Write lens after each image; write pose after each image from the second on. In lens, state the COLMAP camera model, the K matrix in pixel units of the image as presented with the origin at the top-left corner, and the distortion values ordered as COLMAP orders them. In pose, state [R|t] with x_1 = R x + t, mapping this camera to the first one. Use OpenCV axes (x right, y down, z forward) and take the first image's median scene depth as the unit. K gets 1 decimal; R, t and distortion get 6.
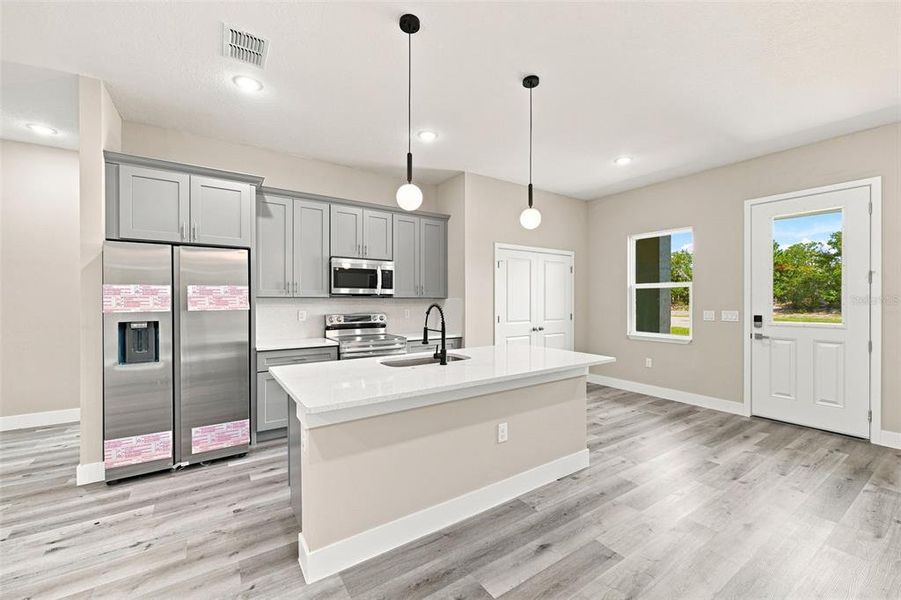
lens RADIAL K [[365.9, 0, 450.4], [0, 365.9, 300.3], [0, 0, 1]] dist [-0.000660, -0.000091]
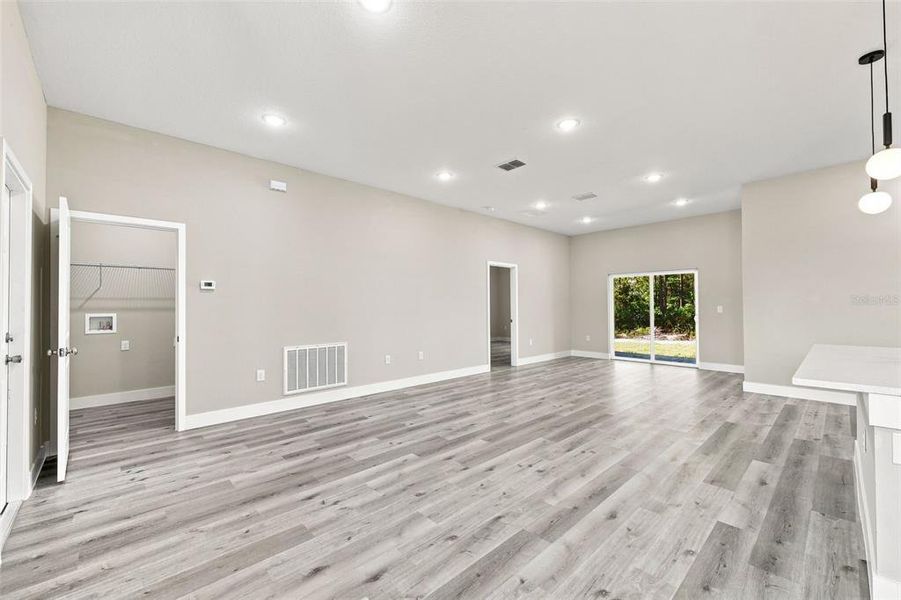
lens RADIAL K [[365.9, 0, 452.0], [0, 365.9, 300.5], [0, 0, 1]] dist [-0.000660, -0.000091]
pose [[-0.986568, 0.000281, -0.163352, 0.755059], [0.002029, 0.999943, -0.010529, 0.024053], [0.163340, -0.010719, -0.986512, 1.028644]]
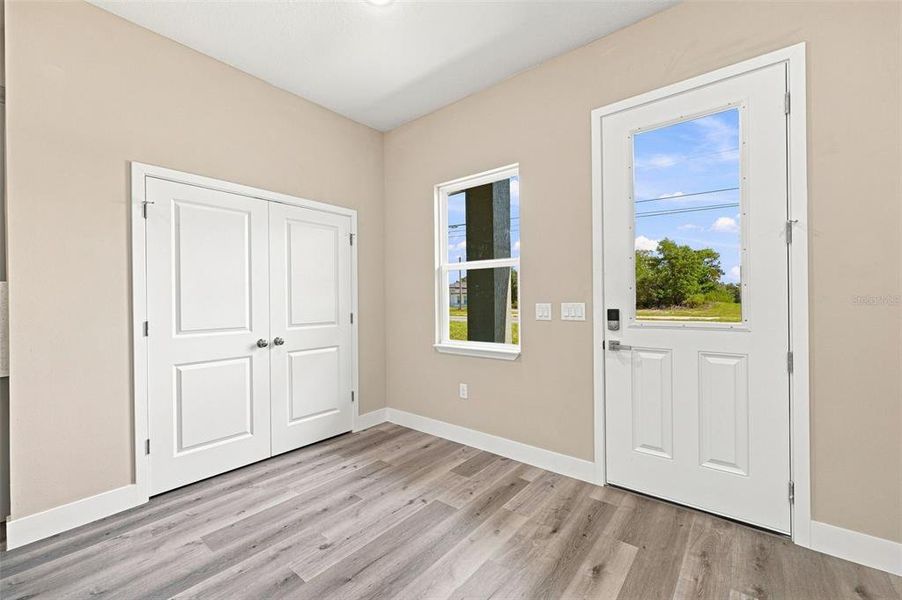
lens RADIAL K [[366.3, 0, 451.4], [0, 366.3, 300.4], [0, 0, 1]] dist [-0.000660, -0.000091]
pose [[0.956707, -0.010606, 0.290860, 0.445923], [0.011501, 0.999933, -0.001369, 0.025831], [-0.290826, 0.004655, 0.956765, 0.542145]]
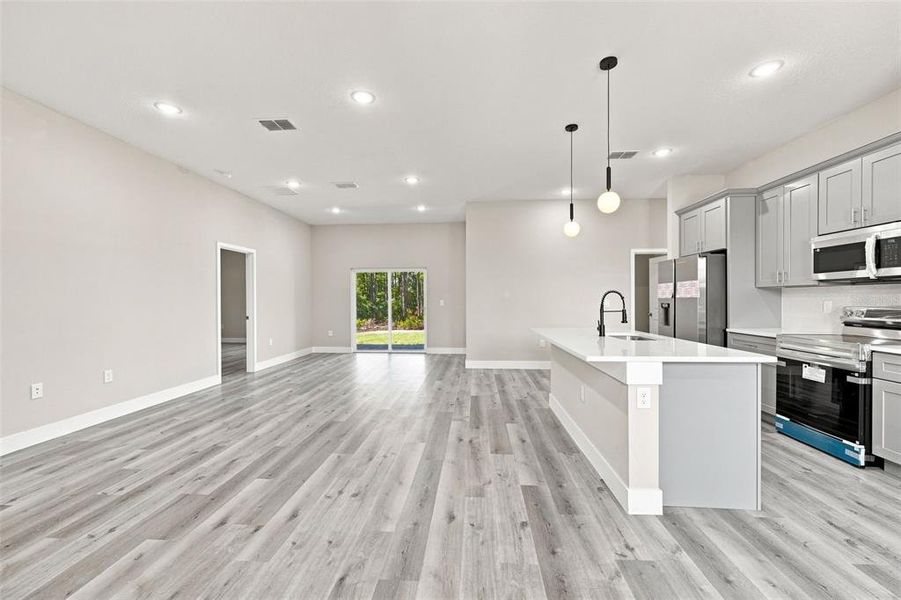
lens RADIAL K [[365.9, 0, 450.7], [0, 365.9, 300.2], [0, 0, 1]] dist [-0.000660, -0.000091]
pose [[-0.612328, 0.002329, -0.790600, 0.844472], [-0.002778, 0.999983, 0.005097, 0.024692], [0.790599, 0.005317, -0.612312, 0.851118]]
